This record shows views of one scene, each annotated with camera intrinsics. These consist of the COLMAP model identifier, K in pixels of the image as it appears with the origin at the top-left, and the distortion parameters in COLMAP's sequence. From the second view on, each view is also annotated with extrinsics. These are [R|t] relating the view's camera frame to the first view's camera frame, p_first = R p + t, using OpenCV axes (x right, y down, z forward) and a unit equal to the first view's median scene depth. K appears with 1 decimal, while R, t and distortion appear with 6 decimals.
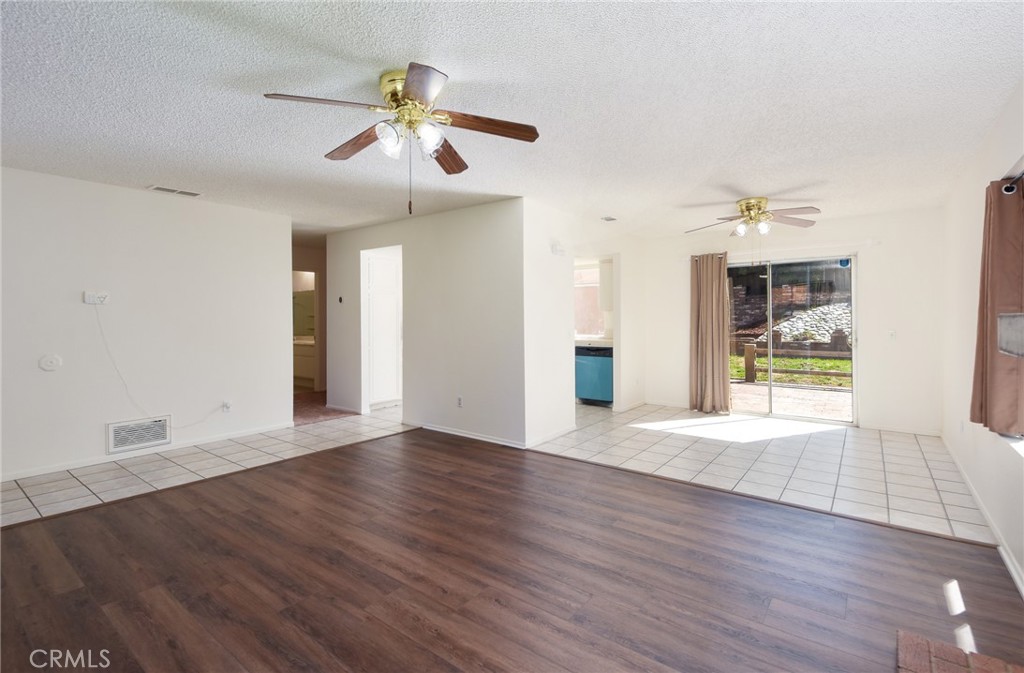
lens RADIAL K [[457.2, 0, 524.7], [0, 457.2, 320.7], [0, 0, 1]] dist [0.009172, -0.012798]
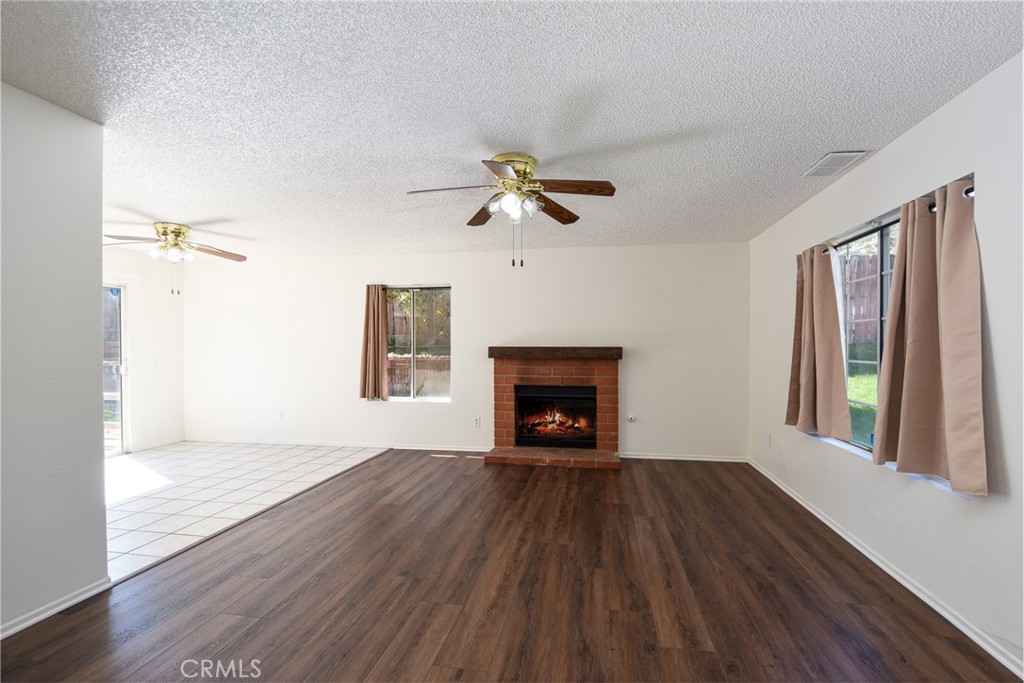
lens RADIAL K [[522.6, 0, 512.2], [0, 522.6, 348.8], [0, 0, 1]] dist [-0.002665, -0.000722]
pose [[-0.471229, -0.001623, 0.882010, -0.576971], [0.012413, 0.999887, 0.008472, -0.005153], [-0.881924, 0.014941, -0.471155, 0.638550]]
